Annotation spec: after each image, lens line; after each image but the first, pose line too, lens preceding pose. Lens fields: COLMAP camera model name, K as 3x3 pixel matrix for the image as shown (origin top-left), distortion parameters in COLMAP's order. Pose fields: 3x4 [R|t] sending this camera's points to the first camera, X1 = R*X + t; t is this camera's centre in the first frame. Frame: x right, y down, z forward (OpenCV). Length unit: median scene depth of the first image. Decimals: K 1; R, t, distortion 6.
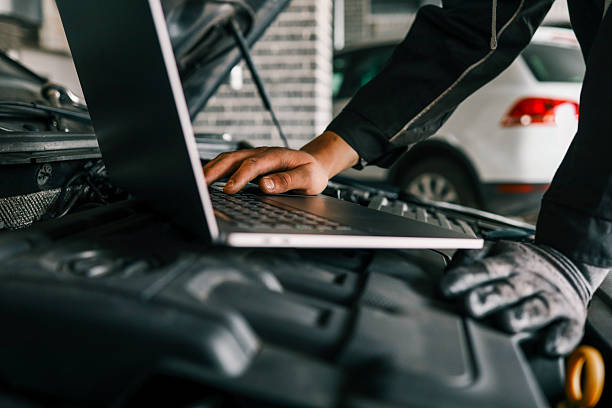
lens RADIAL K [[622.6, 0, 306.0], [0, 622.6, 204.0], [0, 0, 1]] dist [-0.064532, 0.008355]
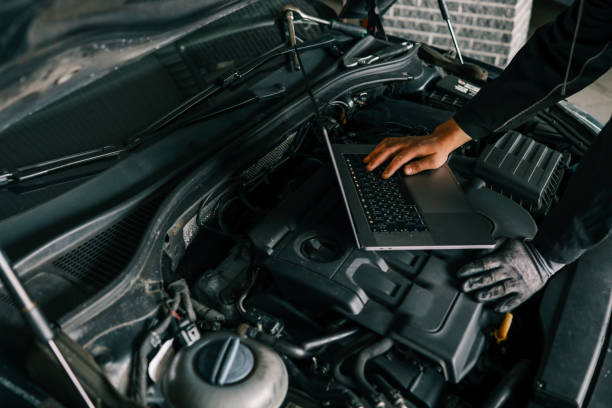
lens RADIAL K [[627.4, 0, 306.0], [0, 627.4, 204.0], [0, 0, 1]] dist [-0.064841, 0.013836]
pose [[0.940998, 0.166137, -0.294823, 0.269477], [-0.021485, 0.898770, 0.437895, -0.892752], [0.337729, -0.405724, 0.849310, -0.850328]]
